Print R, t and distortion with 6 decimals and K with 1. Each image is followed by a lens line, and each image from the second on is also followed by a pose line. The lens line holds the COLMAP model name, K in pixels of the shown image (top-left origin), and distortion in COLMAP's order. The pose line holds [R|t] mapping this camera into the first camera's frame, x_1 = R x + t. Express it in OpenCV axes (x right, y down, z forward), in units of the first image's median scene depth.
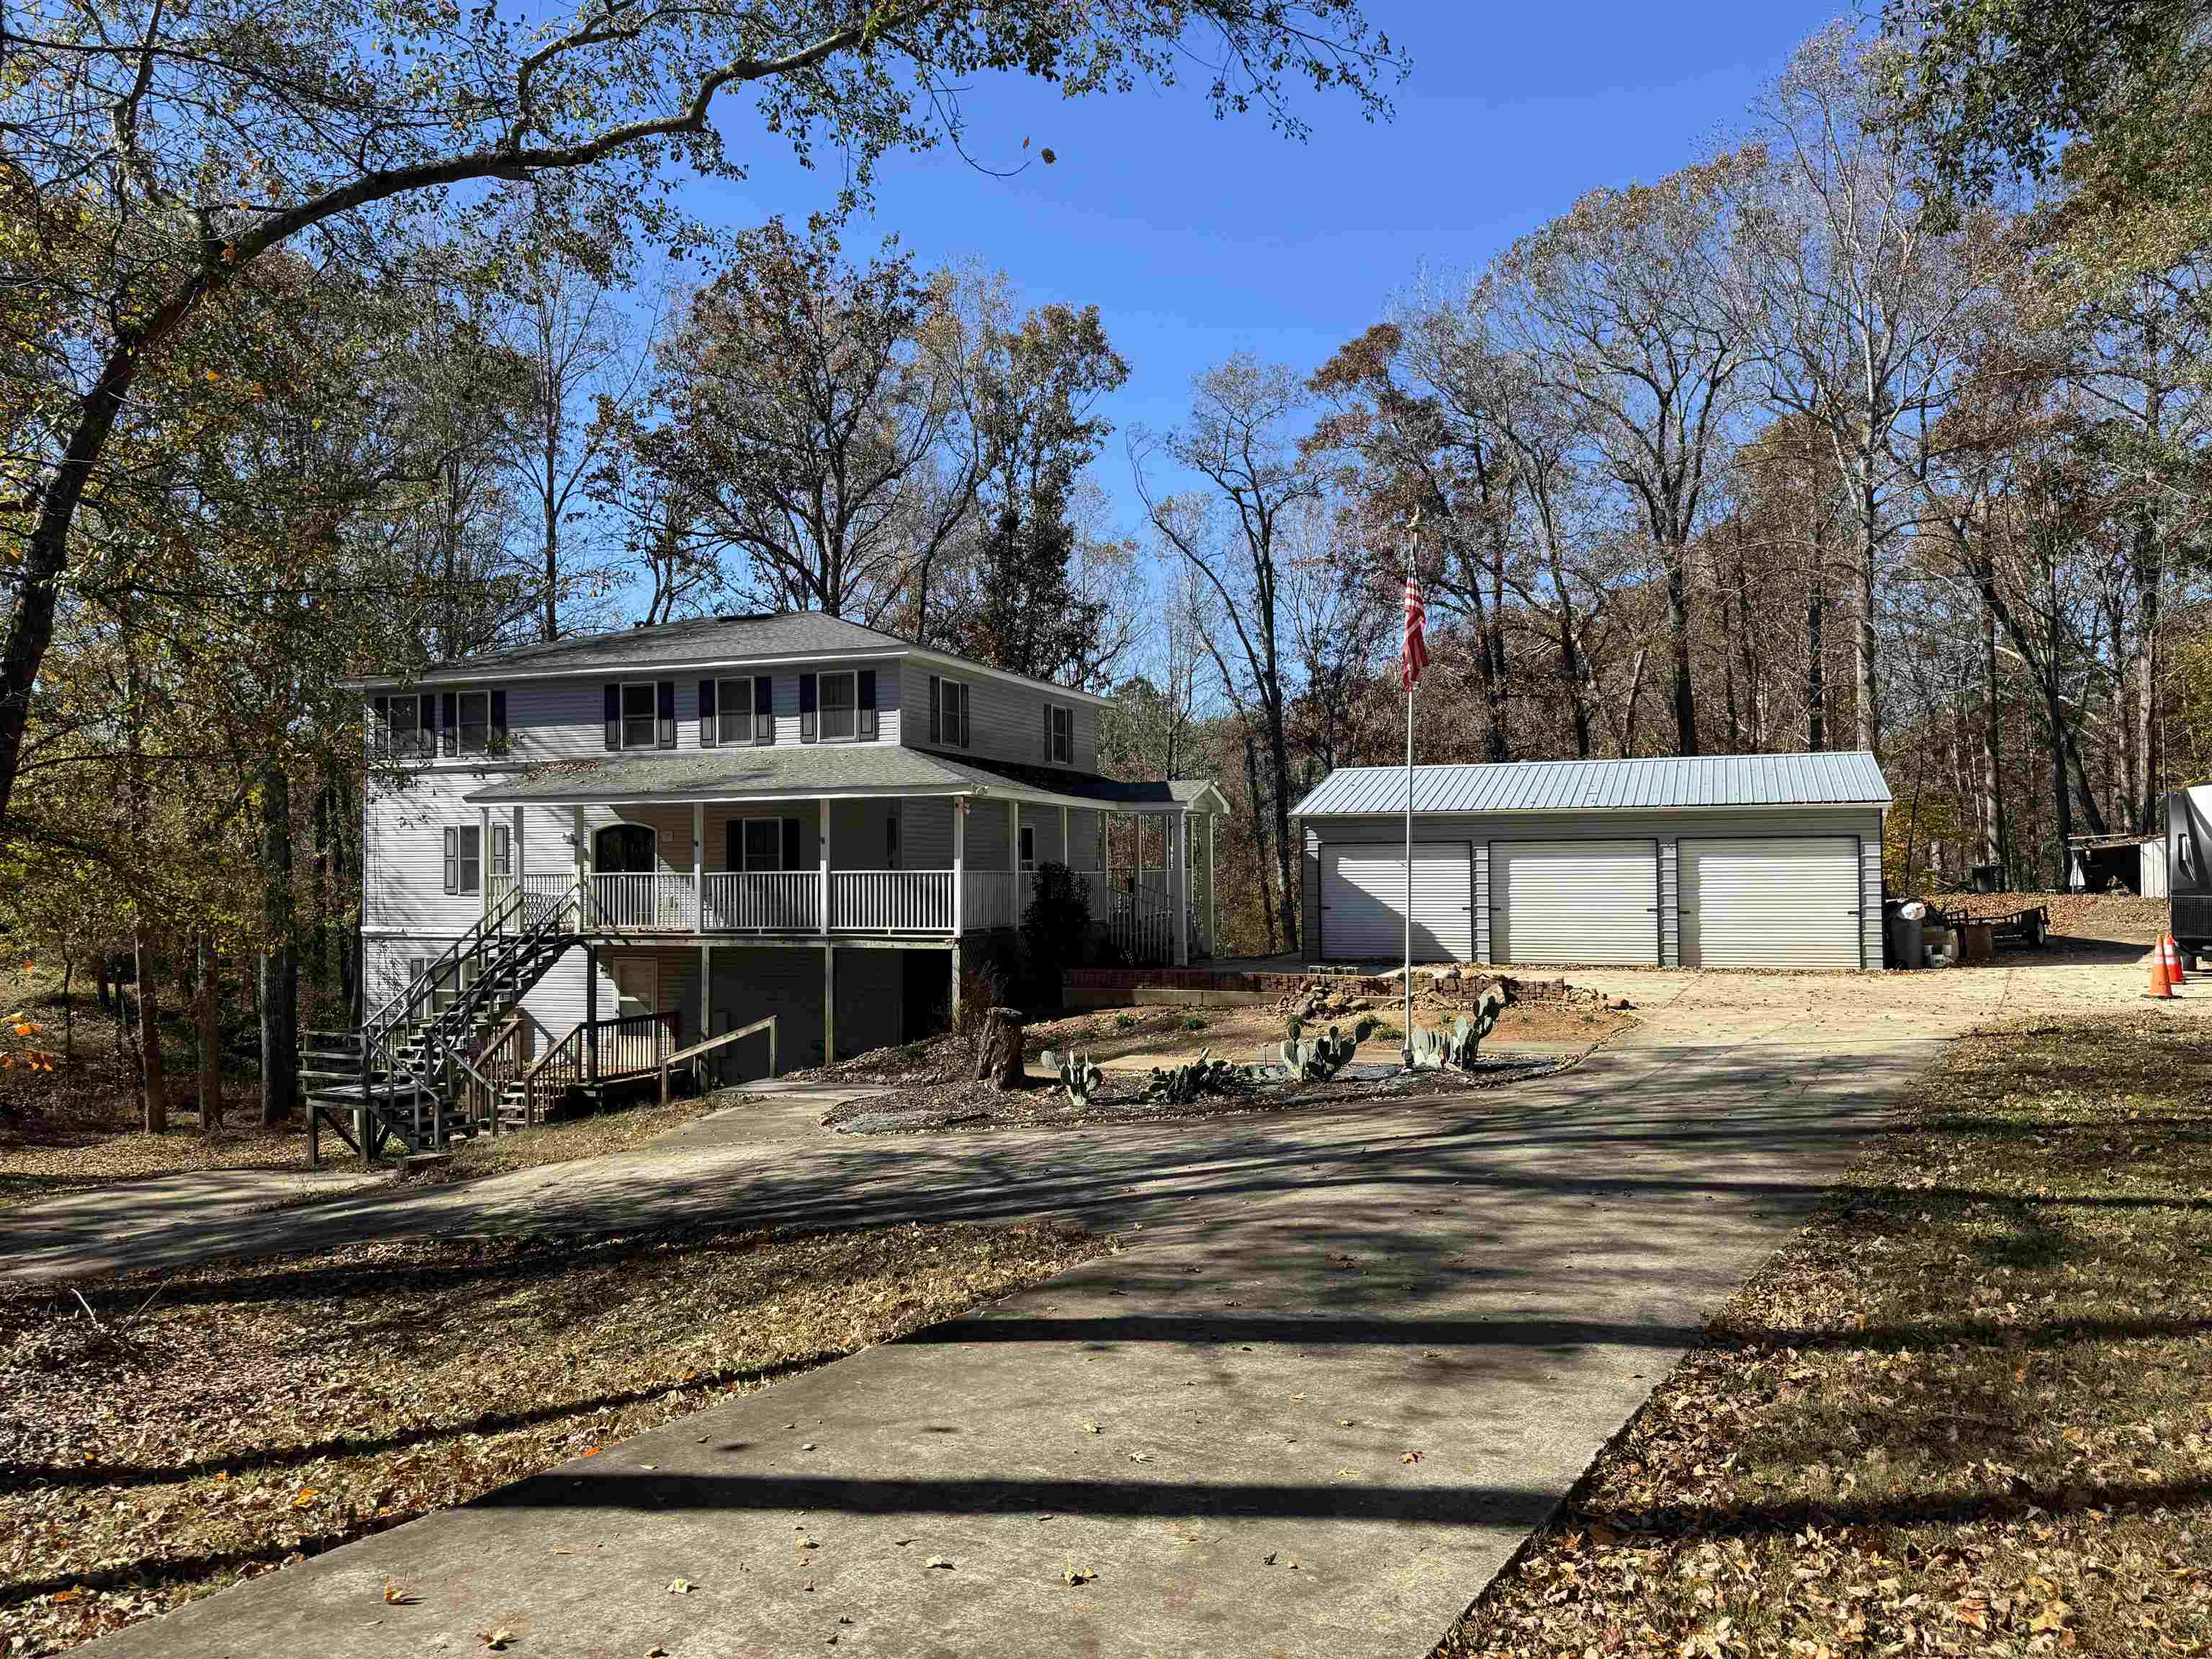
lens RADIAL K [[1547.4, 0, 1106.0], [0, 1547.4, 829.5], [0, 0, 1]] dist [0.048404, -0.086213]
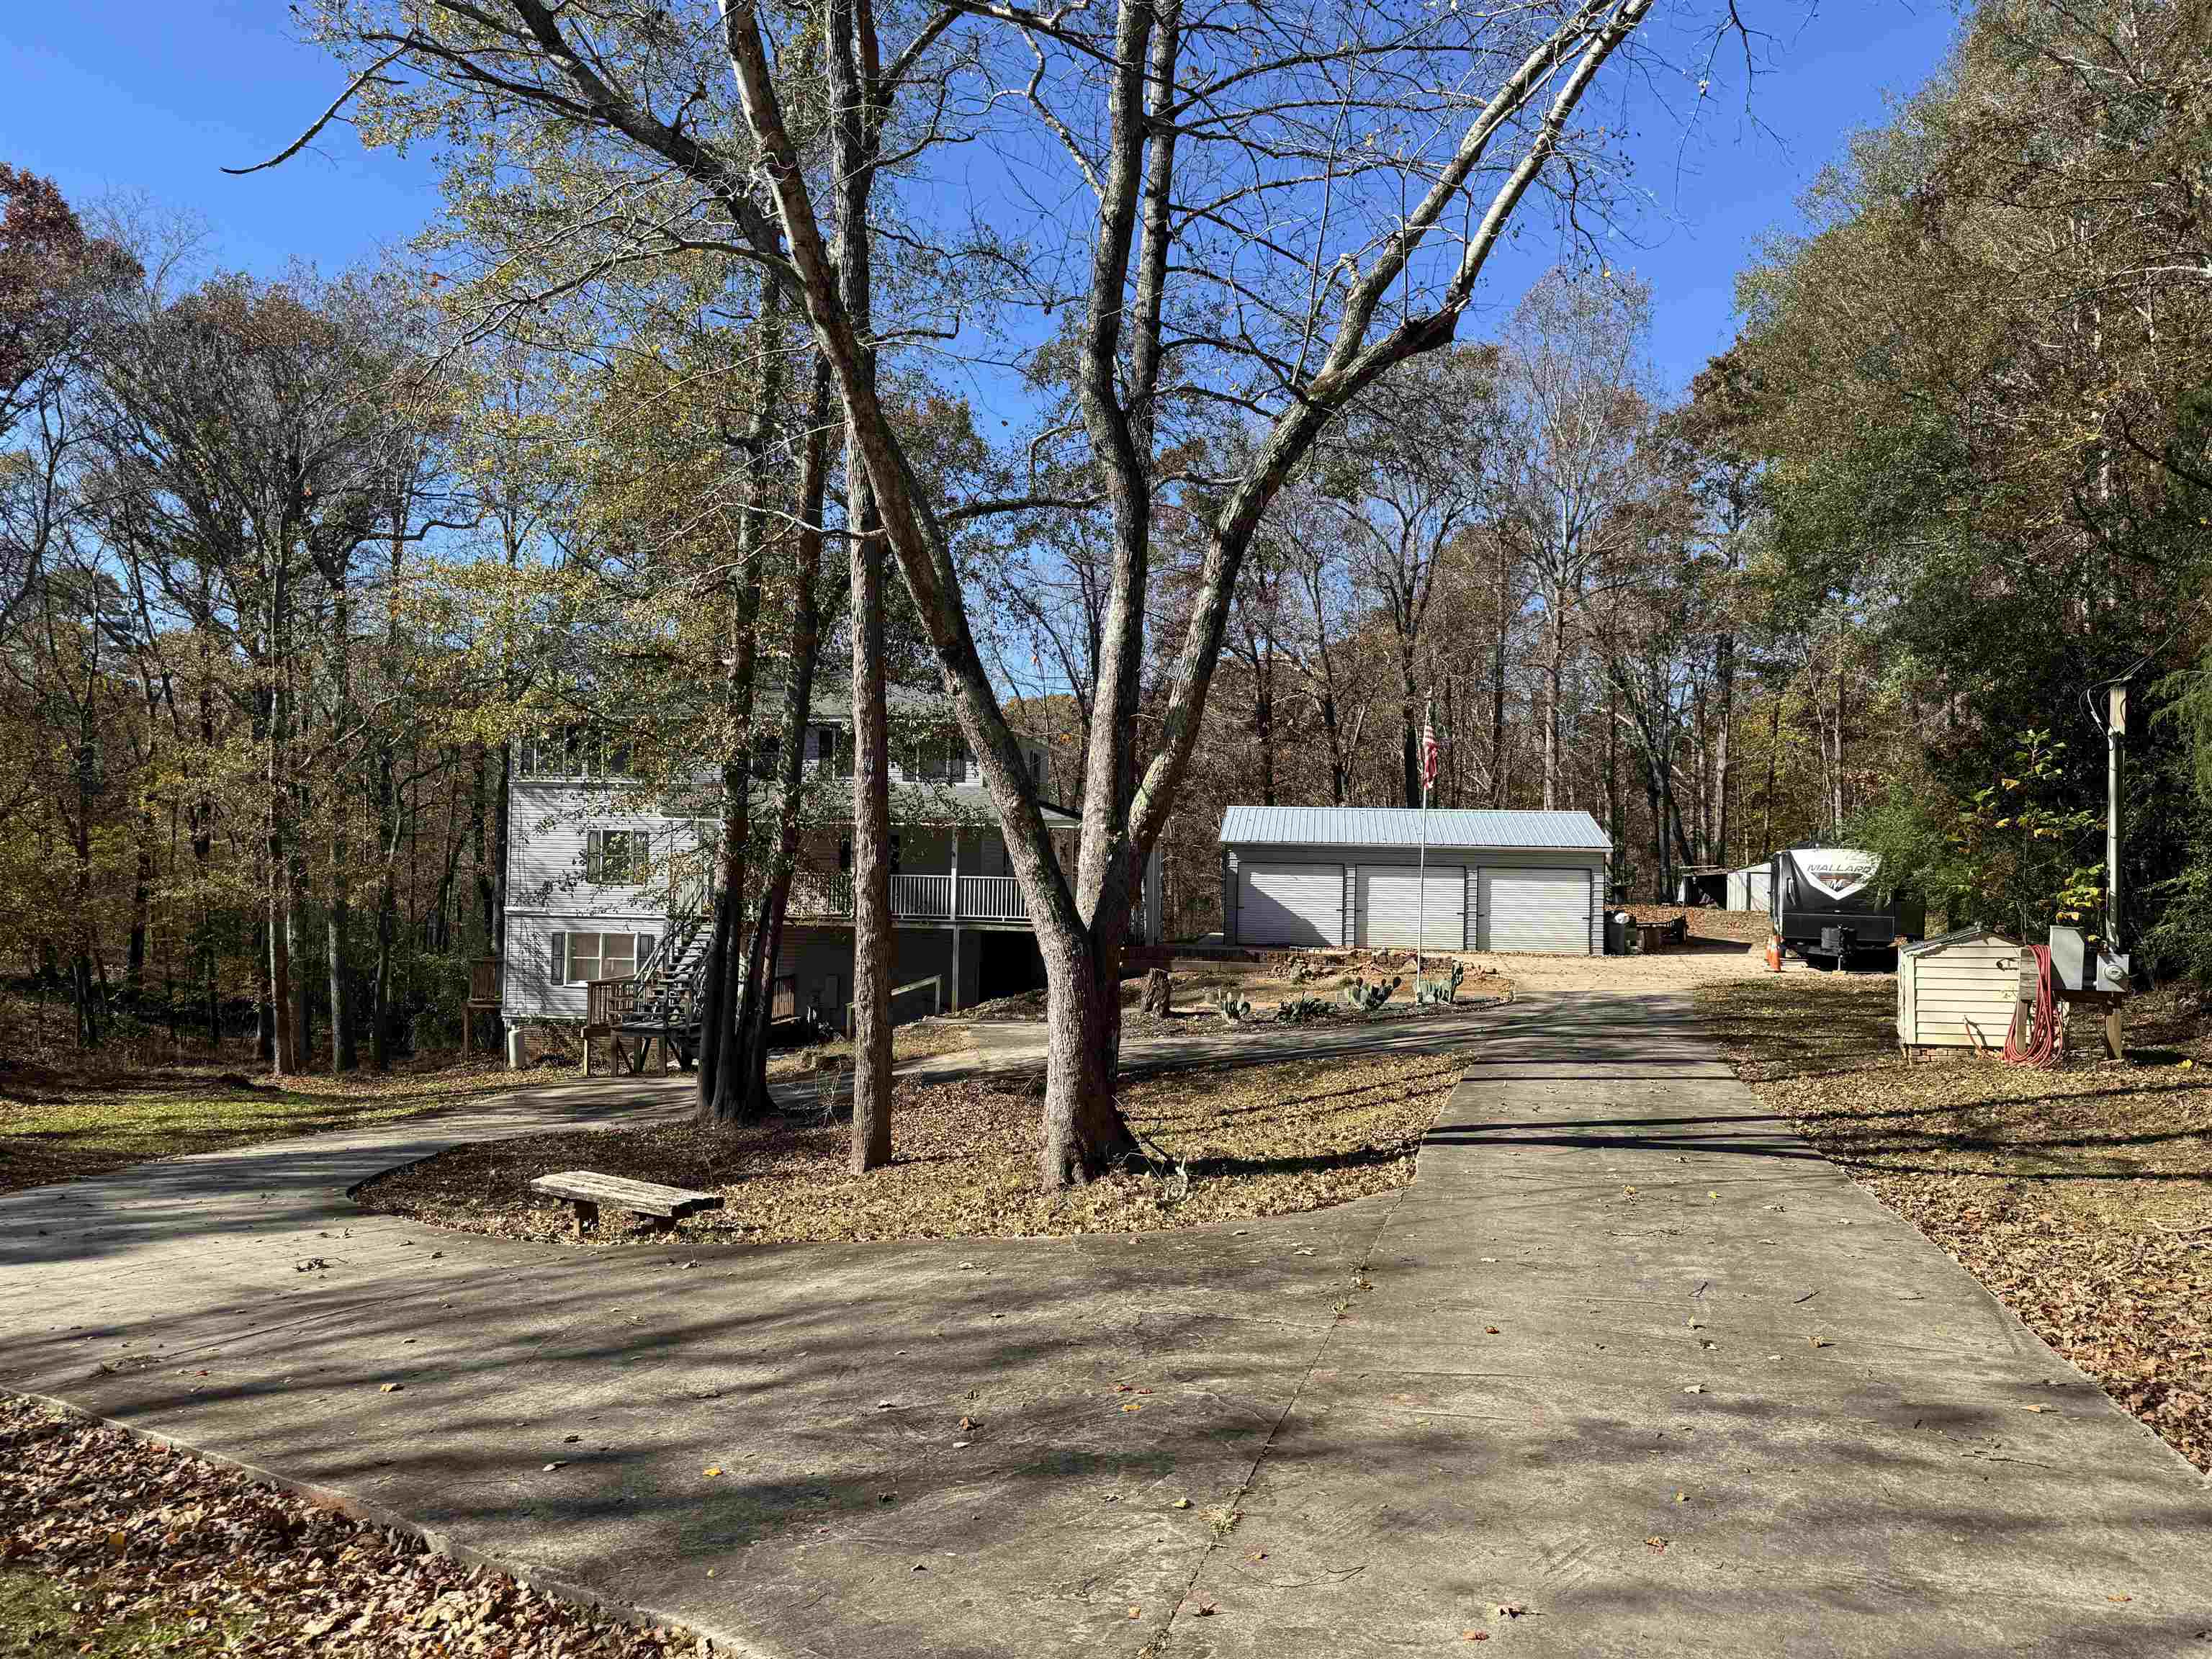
lens RADIAL K [[1542.1, 0, 1112.4], [0, 1542.1, 823.4], [0, 0, 1]] dist [0.060358, -0.000017]
pose [[0.969573, 0.033620, 0.242482, -0.335747], [-0.034203, 0.999413, -0.001808, -0.020989], [-0.242401, -0.006541, 0.970154, -0.365546]]
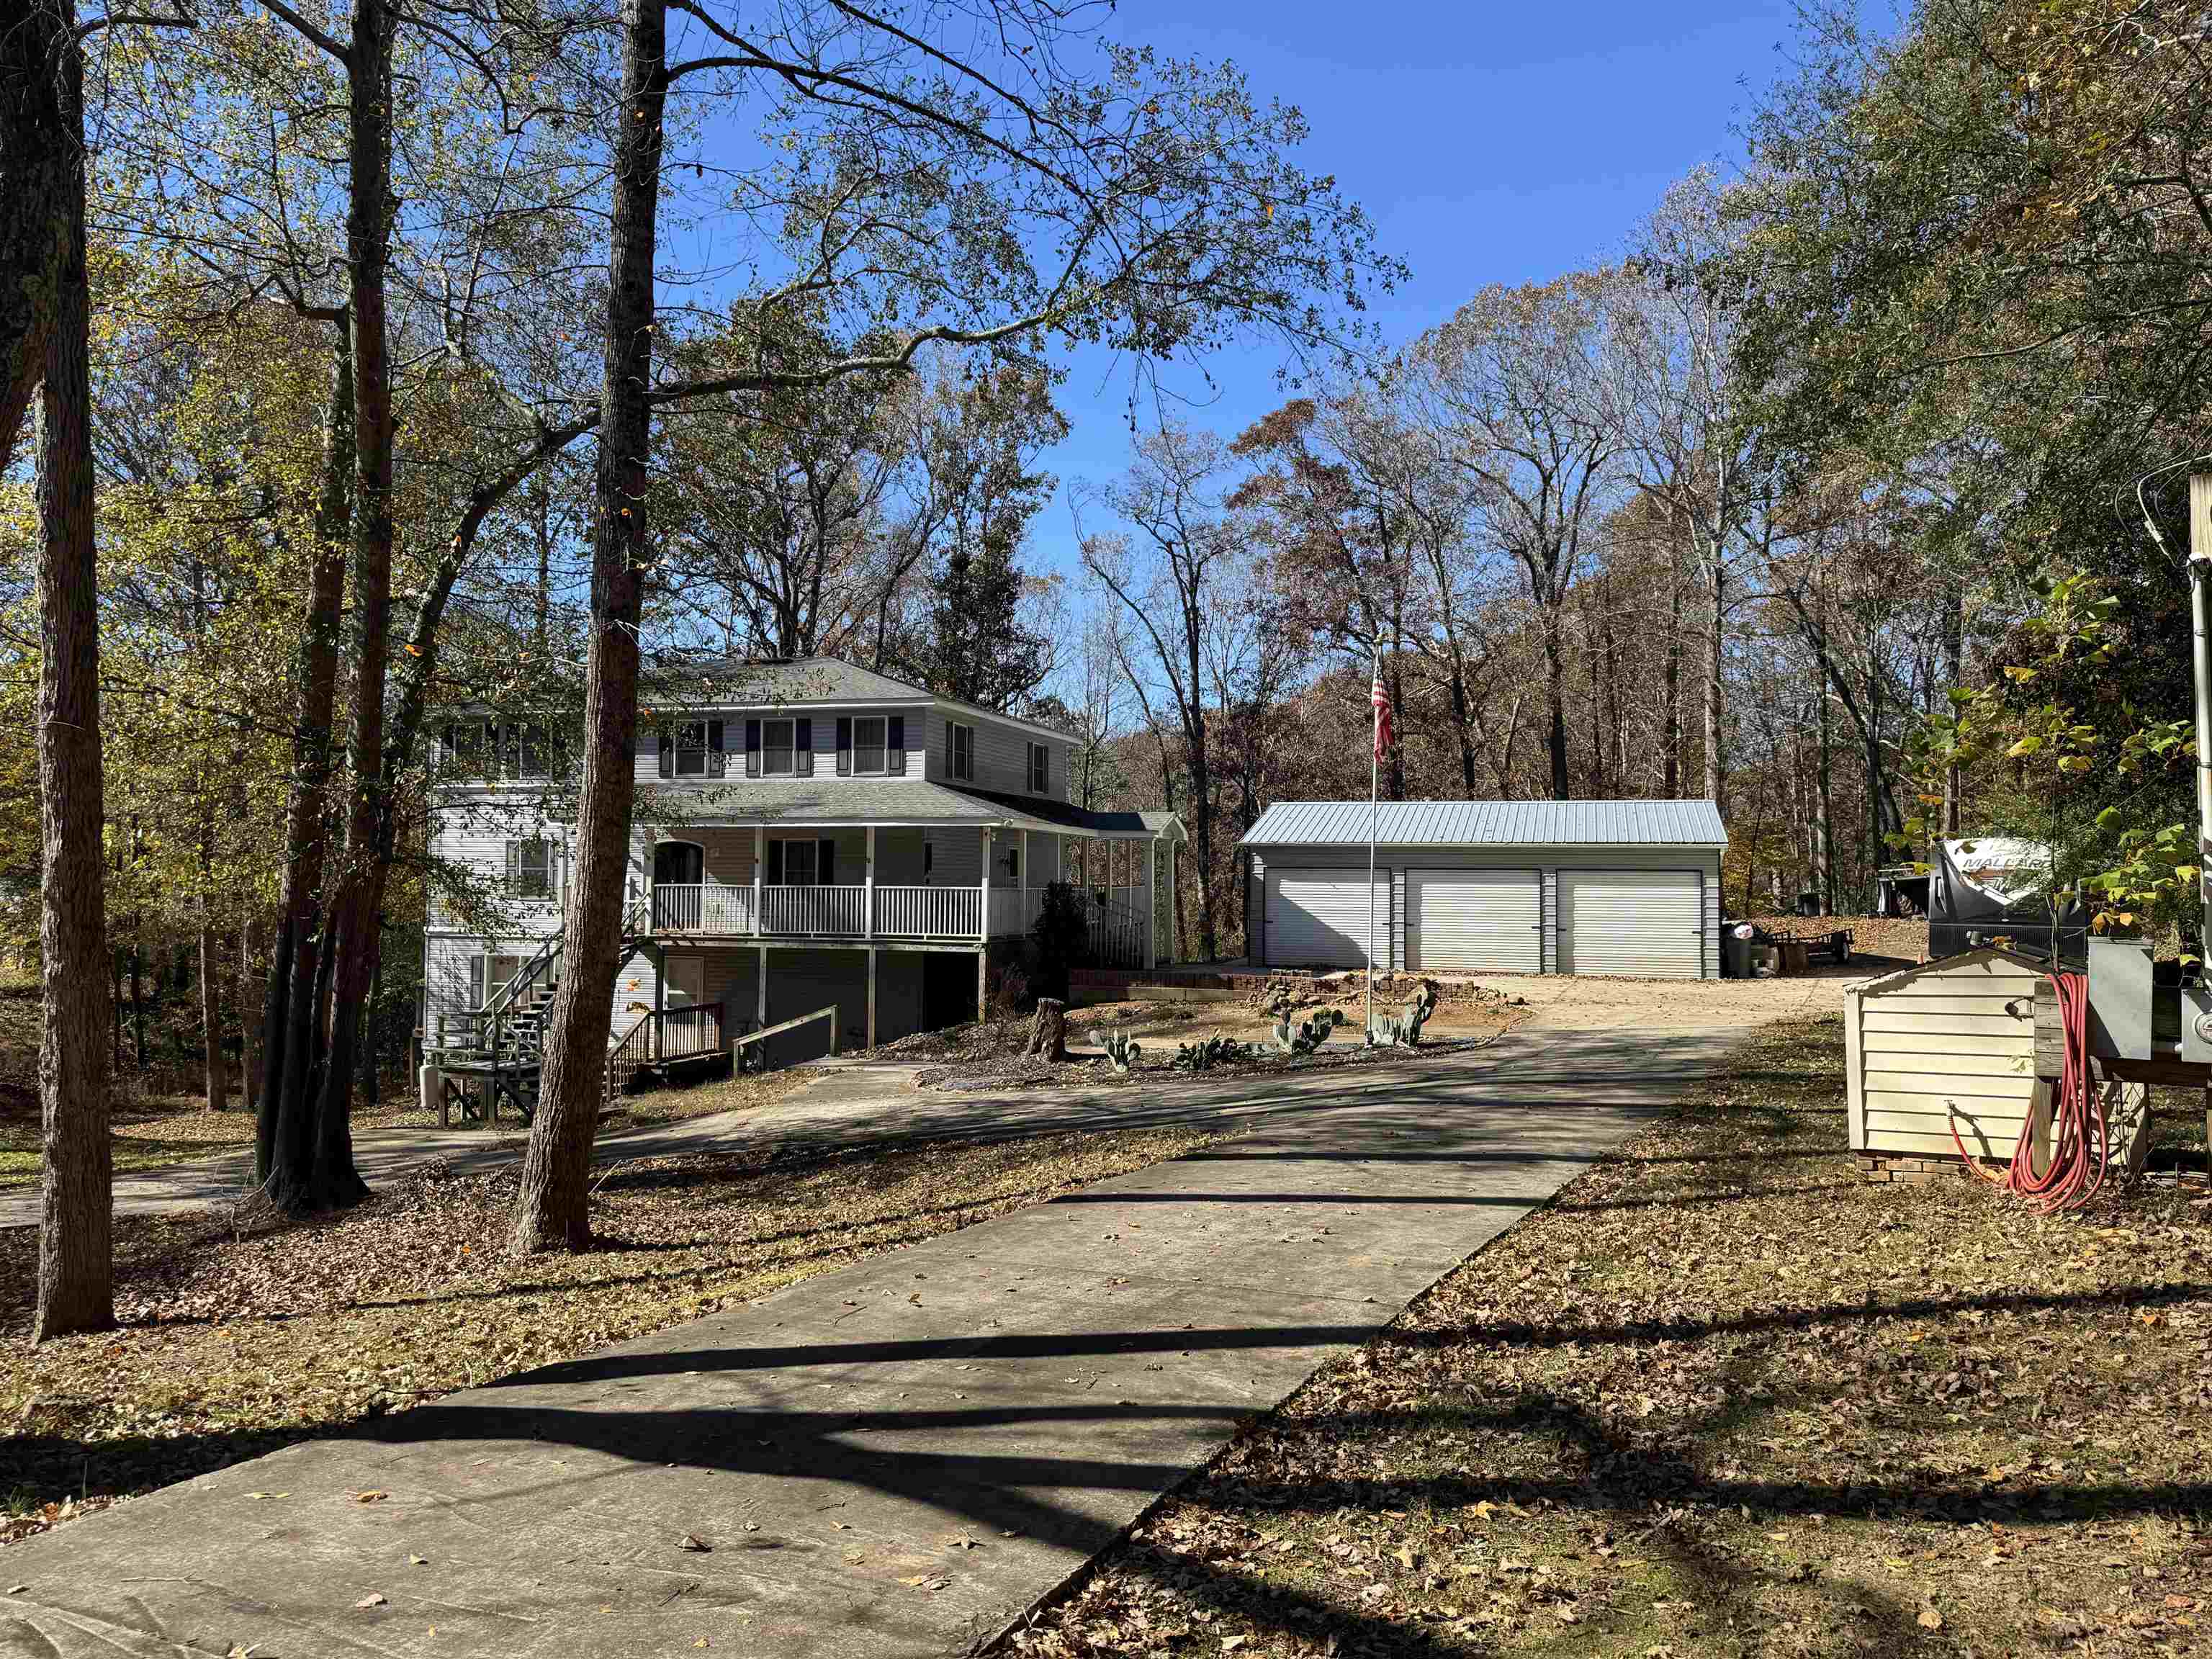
lens RADIAL K [[1542.1, 0, 1112.4], [0, 1542.1, 823.4], [0, 0, 1]] dist [0.060358, -0.000017]
pose [[0.996413, 0.019179, 0.082418, -0.081123], [-0.018476, 0.999786, -0.009285, -0.012304], [-0.082579, 0.007729, 0.996555, -0.183226]]
